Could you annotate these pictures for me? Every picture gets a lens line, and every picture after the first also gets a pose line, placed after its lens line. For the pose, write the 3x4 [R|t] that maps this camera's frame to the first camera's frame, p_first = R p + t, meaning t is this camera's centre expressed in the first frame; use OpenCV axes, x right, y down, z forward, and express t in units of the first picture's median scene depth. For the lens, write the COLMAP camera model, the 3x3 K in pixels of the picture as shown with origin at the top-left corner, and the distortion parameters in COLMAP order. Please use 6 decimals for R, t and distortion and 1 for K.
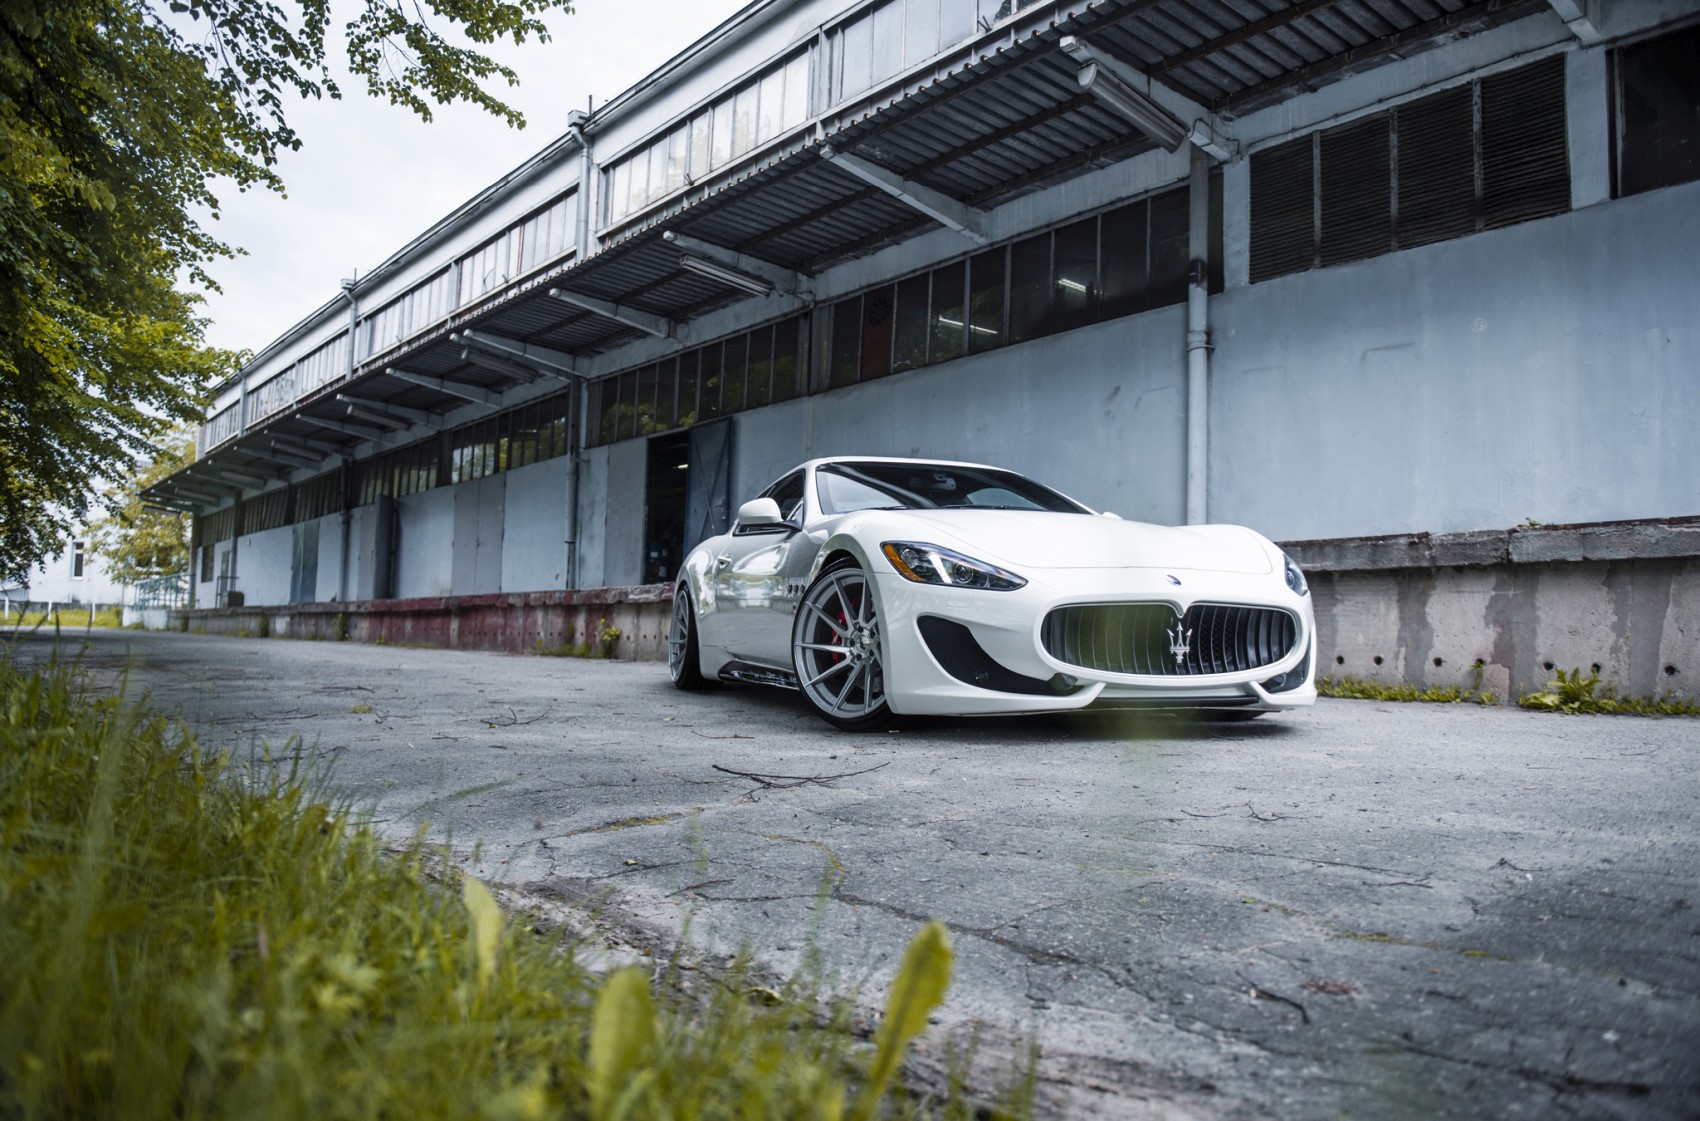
lens RADIAL K [[1231.9, 0, 824.4], [0, 1231.9, 555.4], [0, 0, 1]] dist [-0.055694, 0.003379]
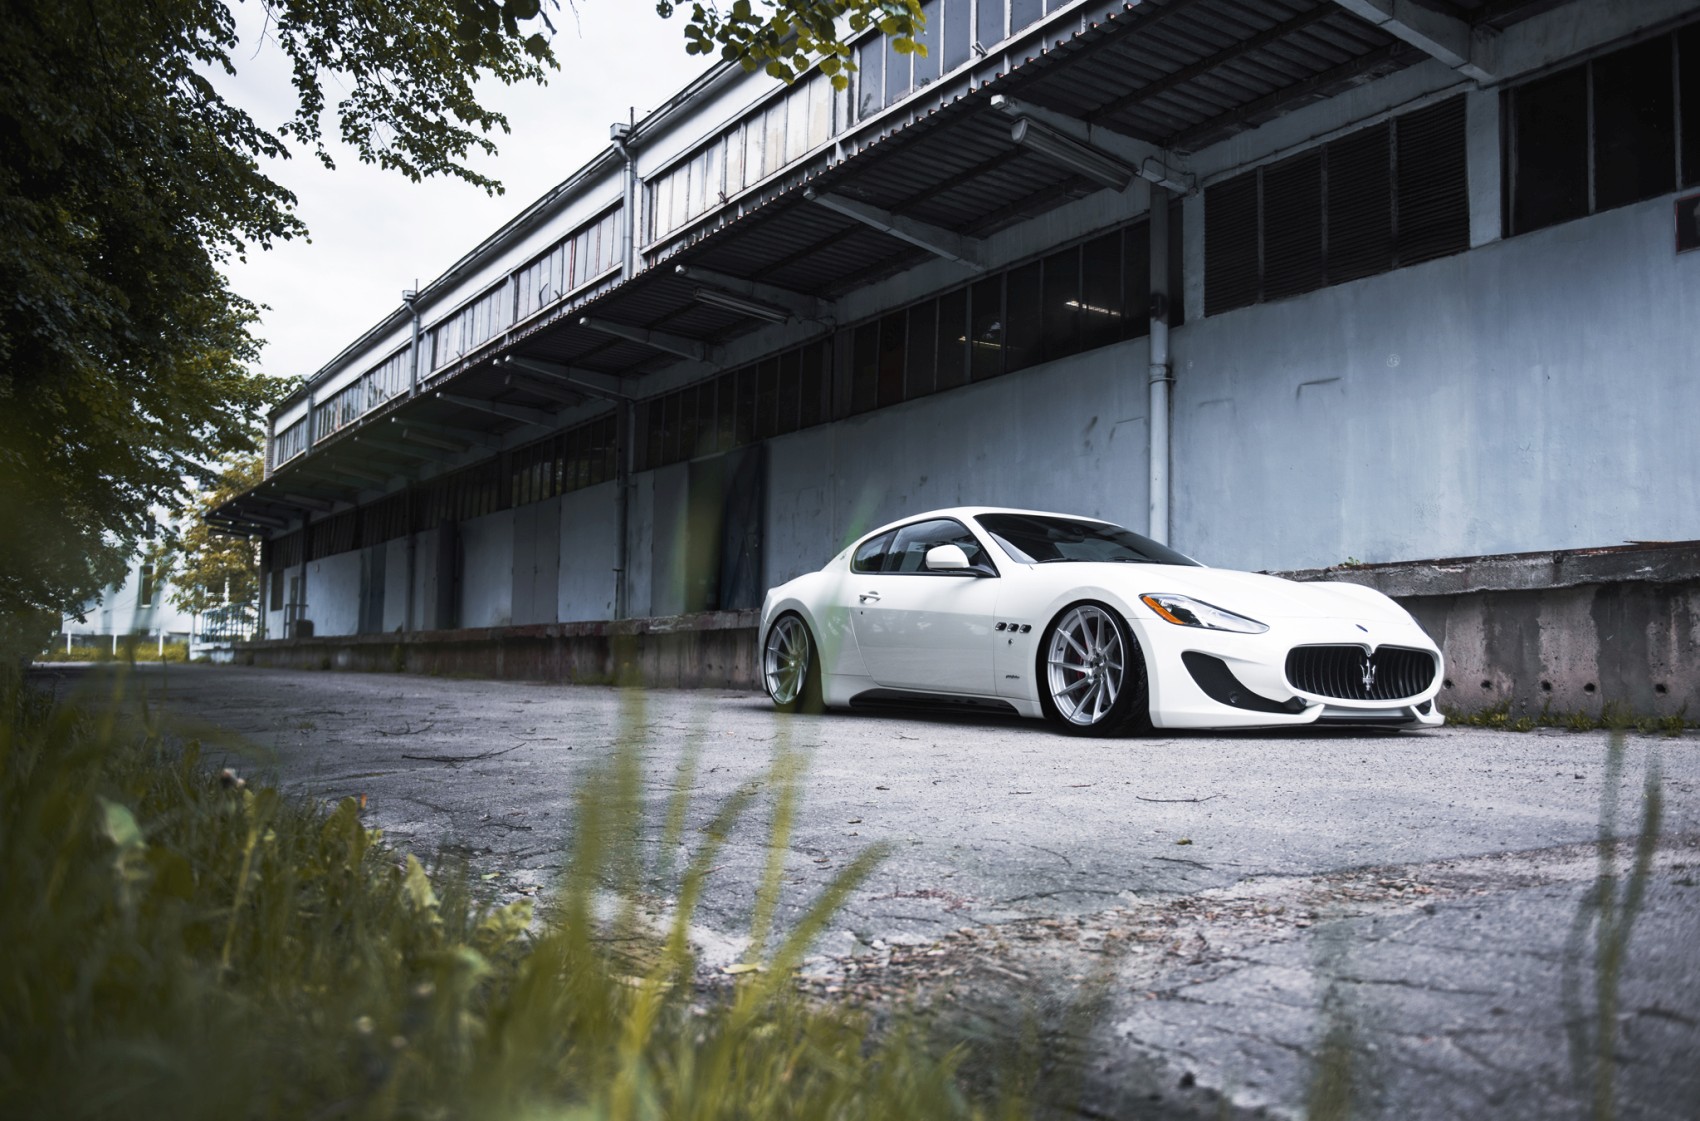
lens RADIAL K [[1434.5, 0, 878.9], [0, 1434.5, 541.0], [0, 0, 1]] dist [-0.017240, -0.019795]
pose [[0.996248, -0.019217, -0.084385, 0.129766], [0.017899, 0.999706, -0.016340, -0.015818], [0.084674, 0.014768, 0.996299, -0.153827]]
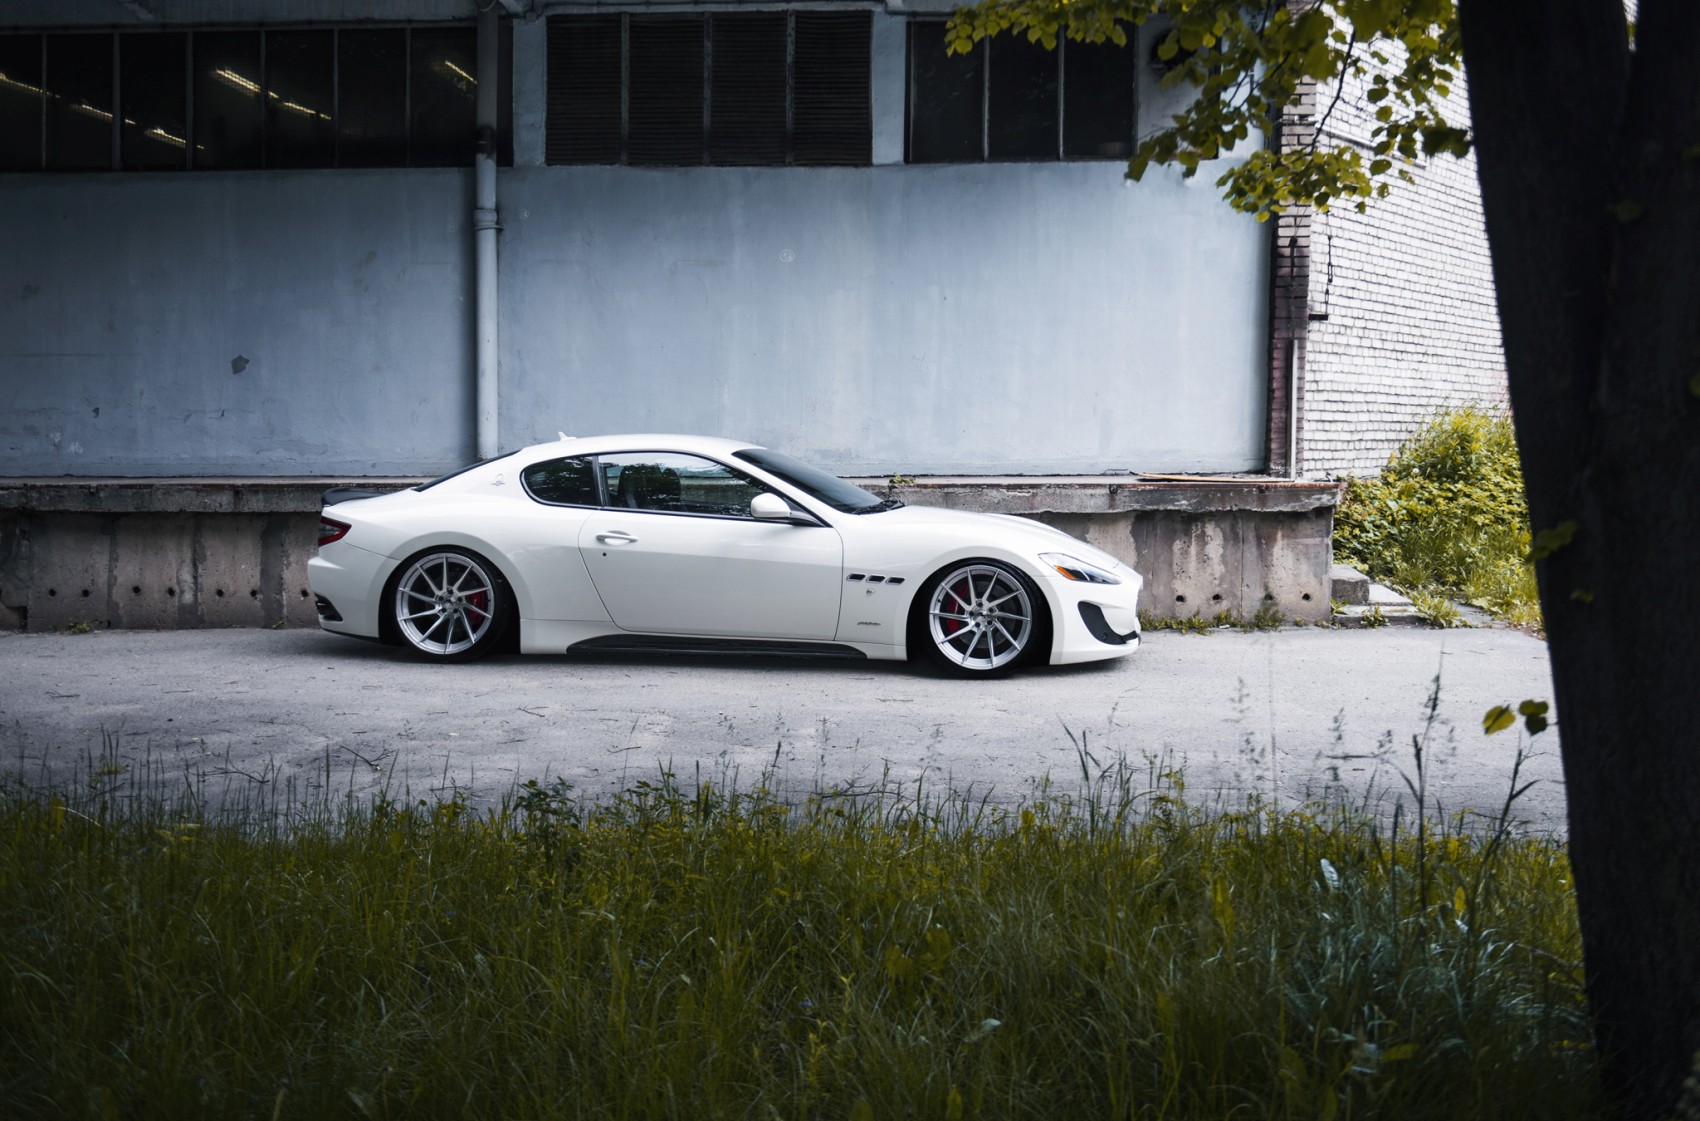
lens RADIAL K [[1849.3, 0, 954.2], [0, 1849.3, 514.3], [0, 0, 1]] dist [0.023795, 0.000000]
pose [[0.670280, -0.053956, 0.740144, -0.363507], [-0.044438, 0.992646, 0.112606, -0.097285], [-0.740777, -0.108368, 0.662953, -0.133298]]
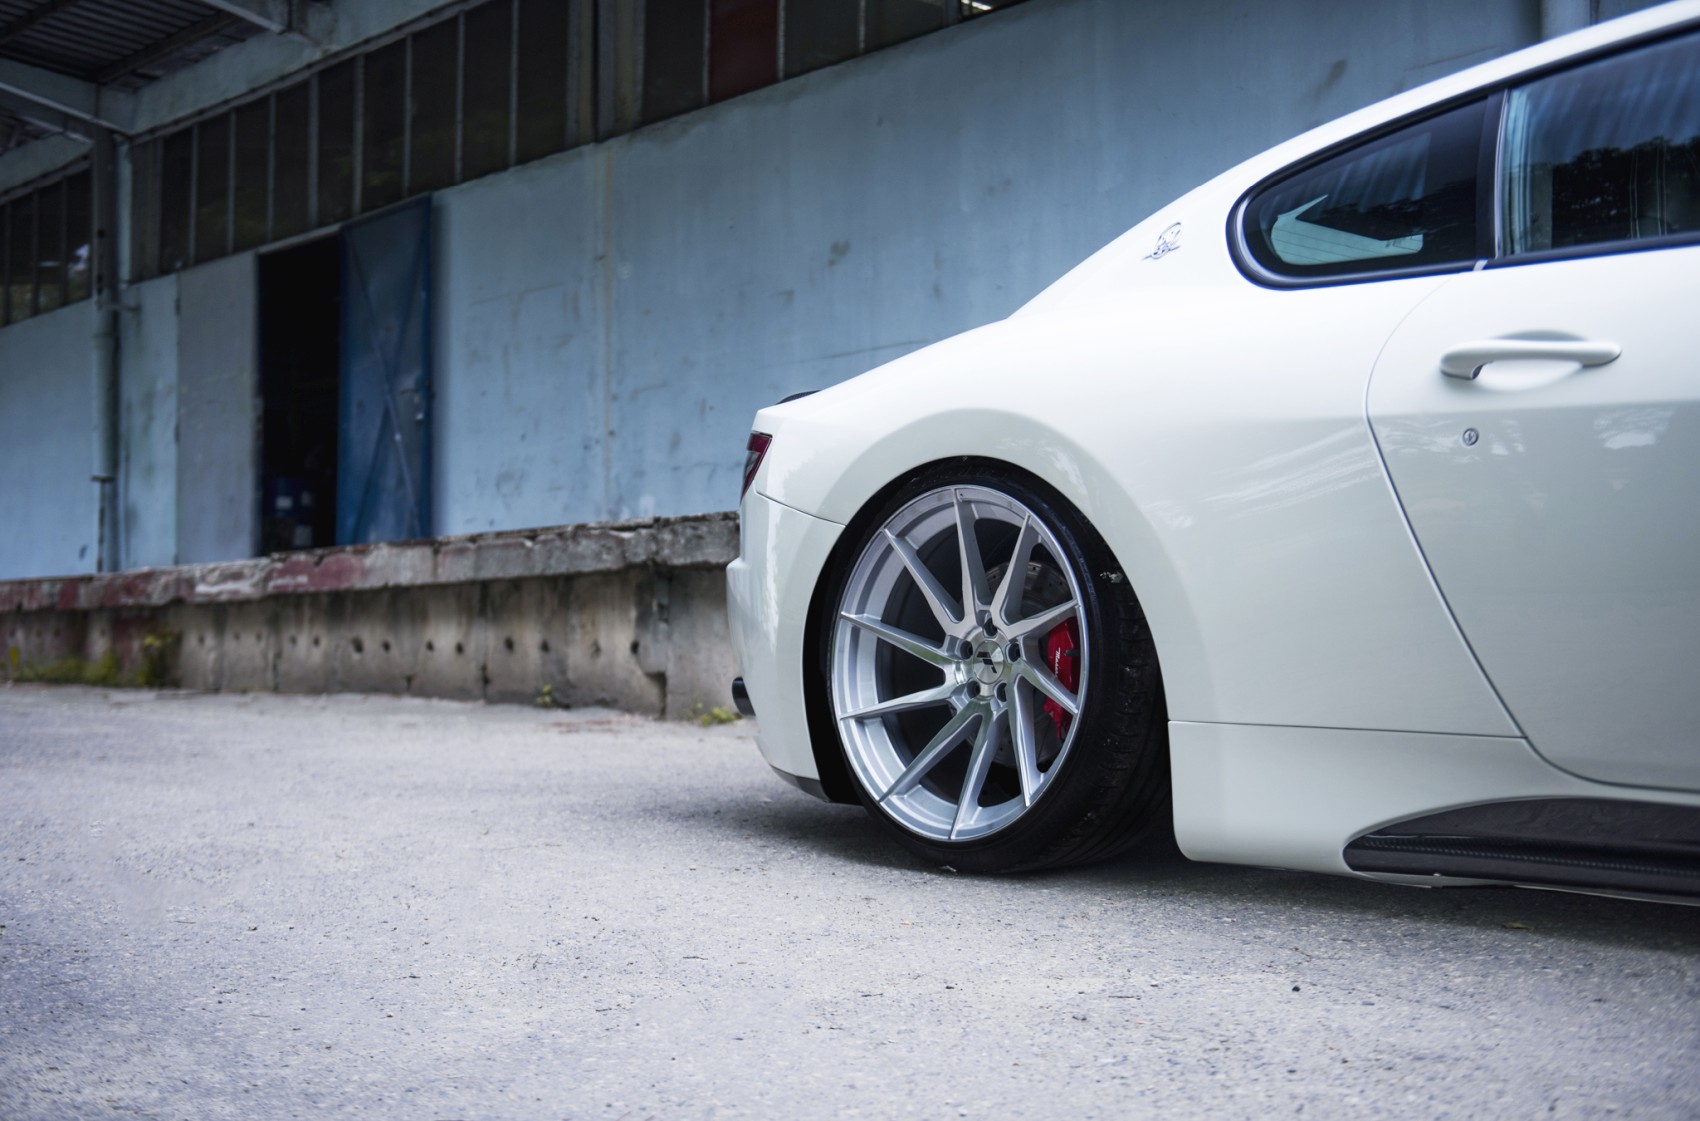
lens RADIAL K [[1991.3, 0, 794.1], [0, 1991.3, 577.3], [0, 0, 1]] dist [0.082892, 0.000000]
pose [[0.996640, -0.020003, 0.079426, -0.001731], [0.017466, 0.999319, 0.032510, 0.009411], [-0.080022, -0.031013, 0.996311, 0.268488]]
